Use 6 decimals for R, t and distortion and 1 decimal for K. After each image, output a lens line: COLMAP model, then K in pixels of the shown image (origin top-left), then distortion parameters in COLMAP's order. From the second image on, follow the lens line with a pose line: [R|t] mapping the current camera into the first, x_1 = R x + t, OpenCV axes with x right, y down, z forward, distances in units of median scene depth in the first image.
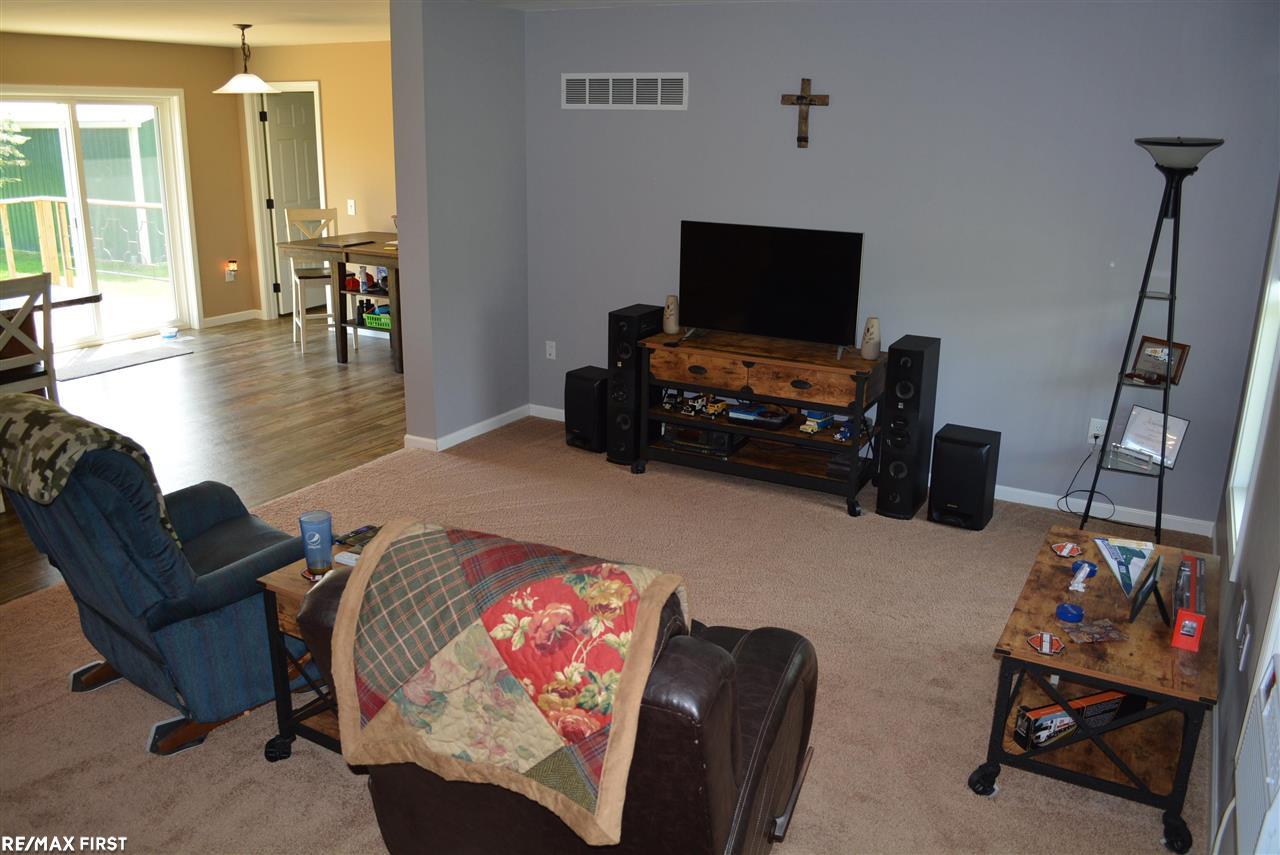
lens RADIAL K [[1015.9, 0, 643.0], [0, 1015.9, 433.1], [0, 0, 1]] dist [-0.077258, 0.014393]
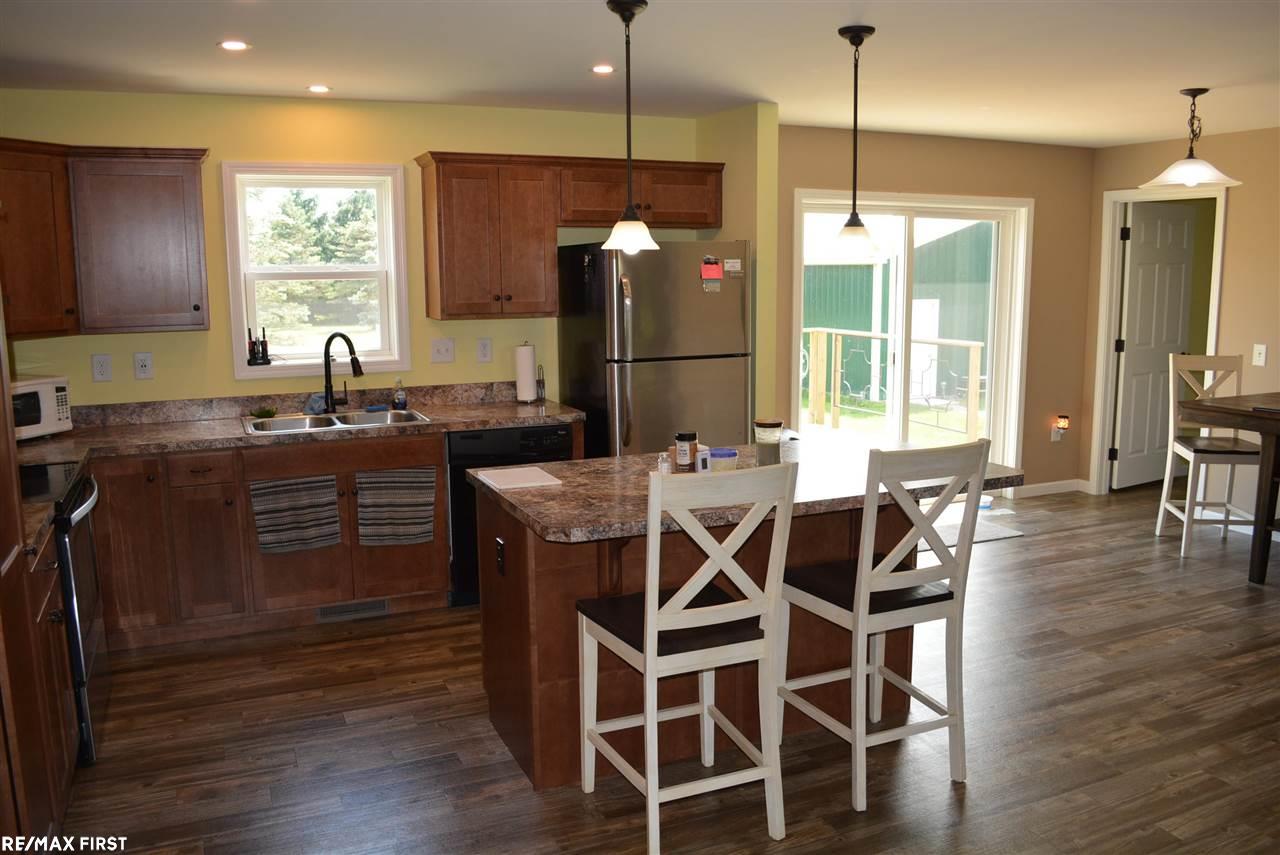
lens RADIAL K [[1015.9, 0, 631.9], [0, 1015.9, 435.1], [0, 0, 1]] dist [-0.077258, 0.014393]
pose [[0.795790, 0.071558, -0.601329, -0.207708], [-0.152600, 0.984645, -0.084775, -0.040701], [0.586030, 0.159226, 0.794491, 0.189824]]
